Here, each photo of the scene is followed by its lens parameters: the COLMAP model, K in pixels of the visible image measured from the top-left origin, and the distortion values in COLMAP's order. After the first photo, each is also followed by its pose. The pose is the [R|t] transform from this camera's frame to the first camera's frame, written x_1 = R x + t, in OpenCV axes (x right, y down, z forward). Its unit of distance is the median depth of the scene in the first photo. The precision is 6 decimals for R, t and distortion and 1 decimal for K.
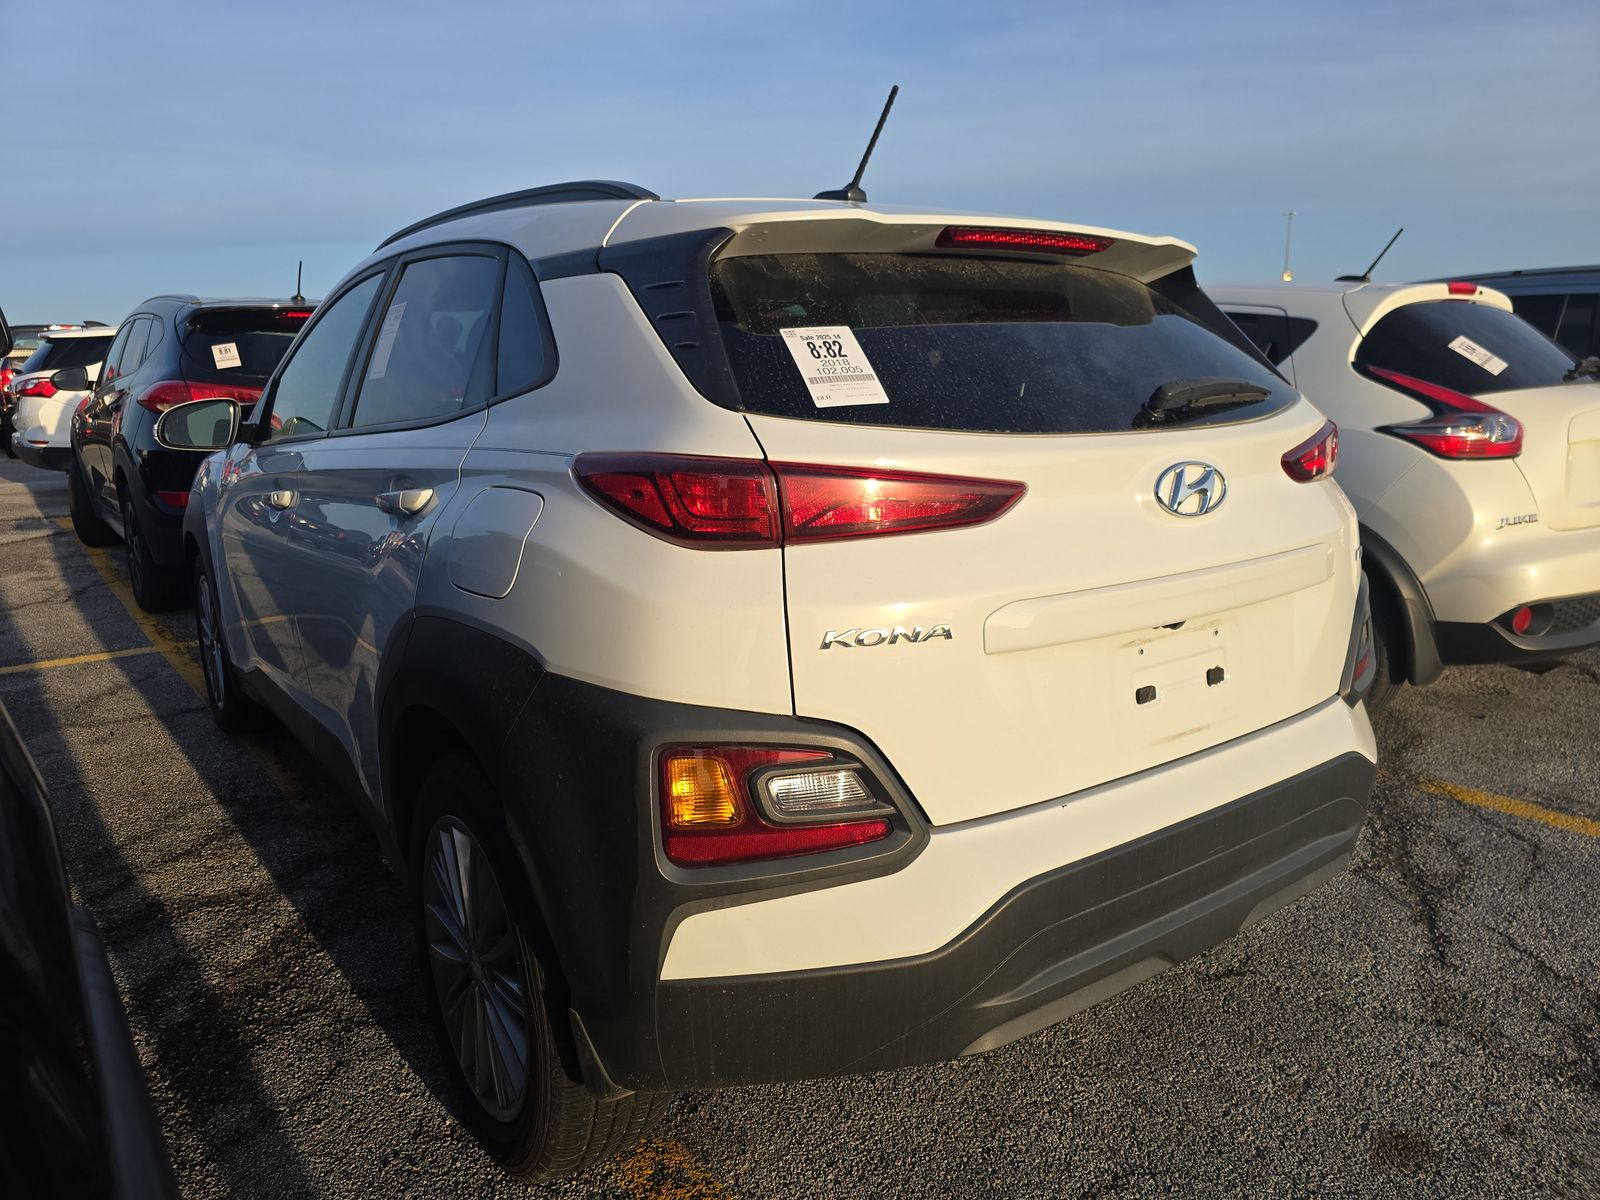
lens RADIAL K [[1093.0, 0, 804.9], [0, 1093.0, 606.7], [0, 0, 1]] dist [0.062411, -0.099604]
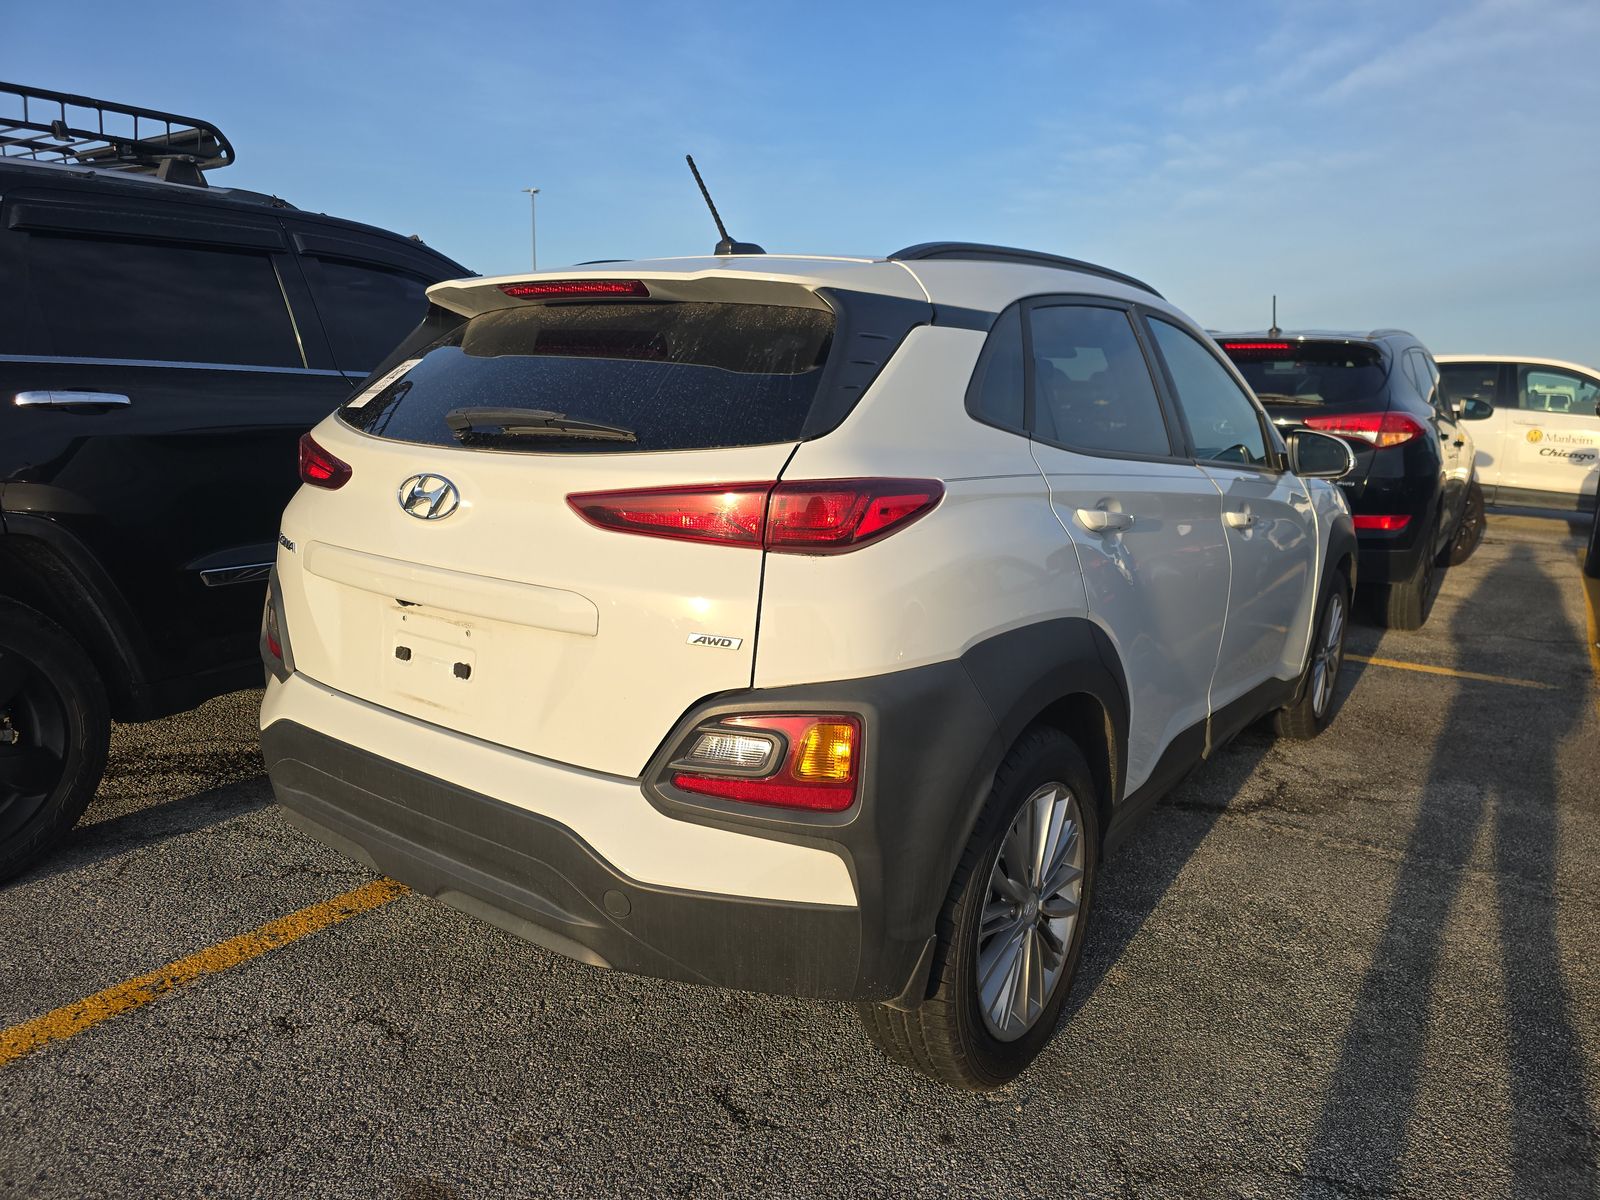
lens RADIAL K [[1093.0, 0, 804.9], [0, 1093.0, 606.7], [0, 0, 1]] dist [0.062411, -0.099604]
pose [[0.310417, 0.214123, -0.926171, 1.715668], [-0.235788, 0.961197, 0.143194, -0.277871], [0.920894, 0.173930, 0.348860, 1.038366]]
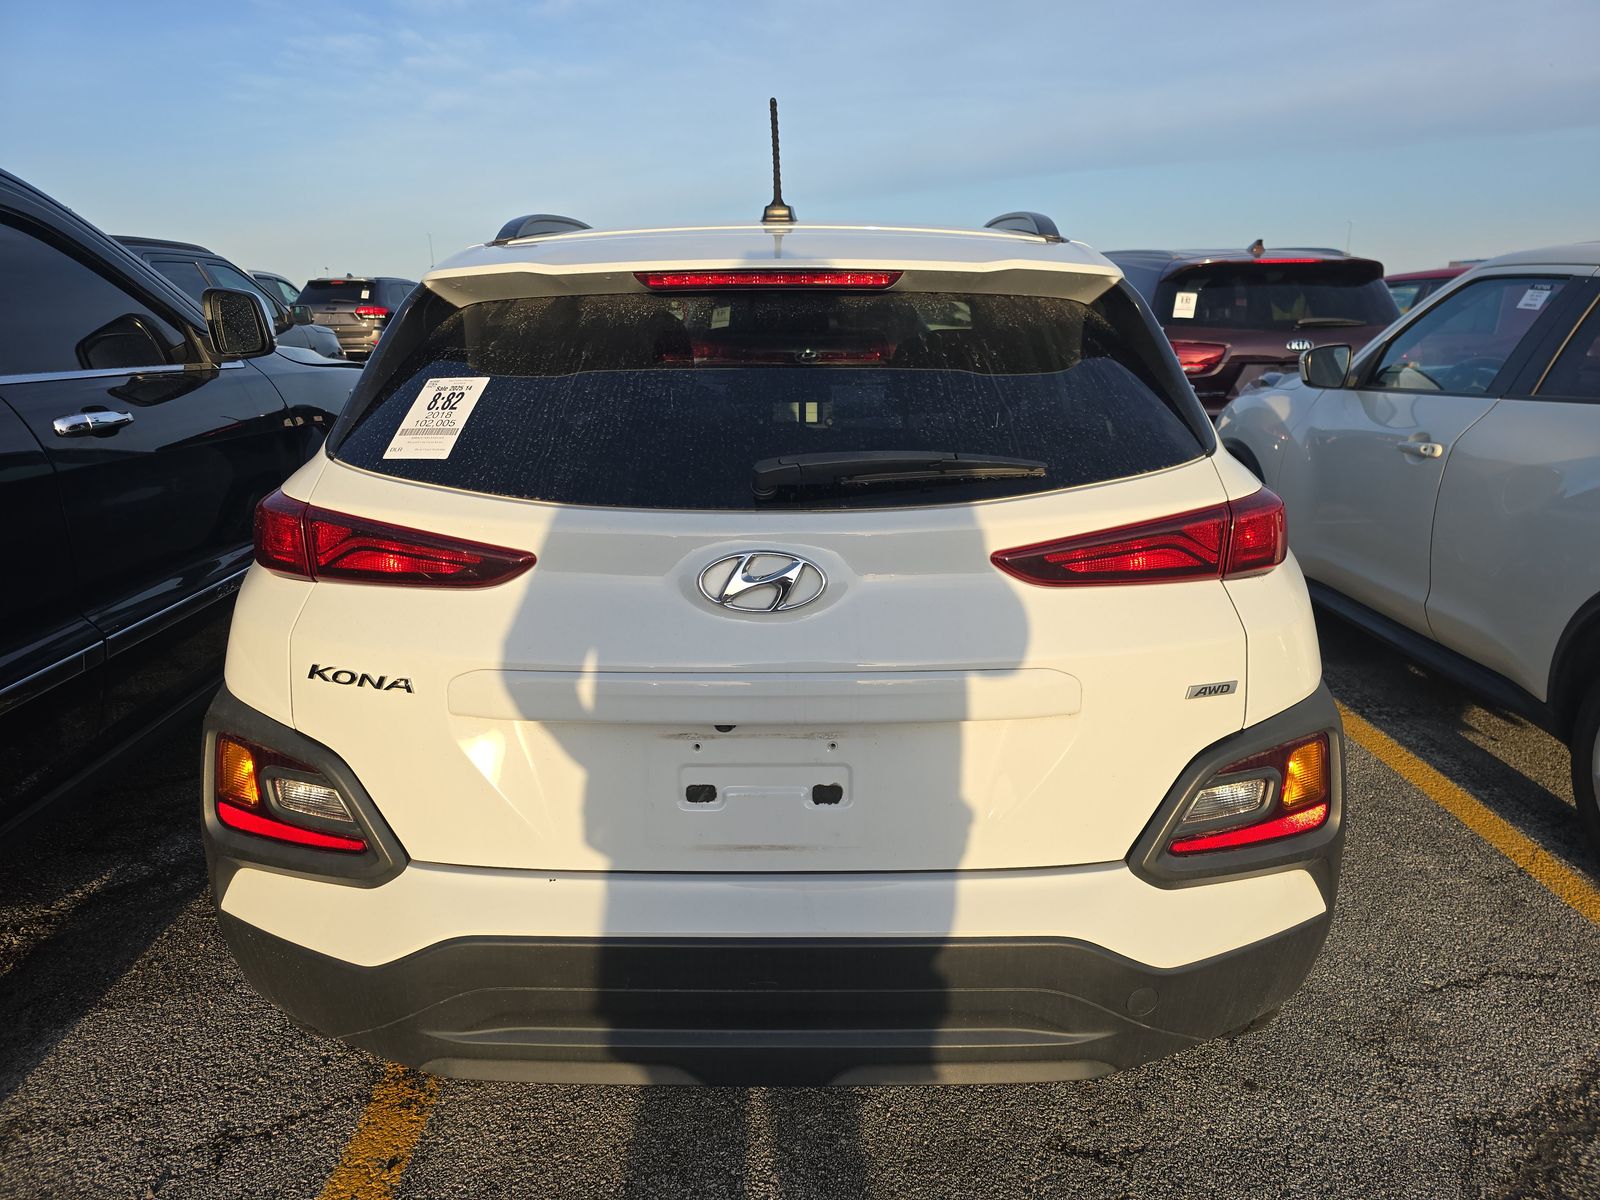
lens RADIAL K [[1093.0, 0, 804.9], [0, 1093.0, 606.7], [0, 0, 1]] dist [0.062411, -0.099604]
pose [[0.813584, 0.170186, -0.555984, 0.923184], [-0.136497, 0.985387, 0.101887, -0.192304], [0.565199, -0.007004, 0.824925, 0.309680]]
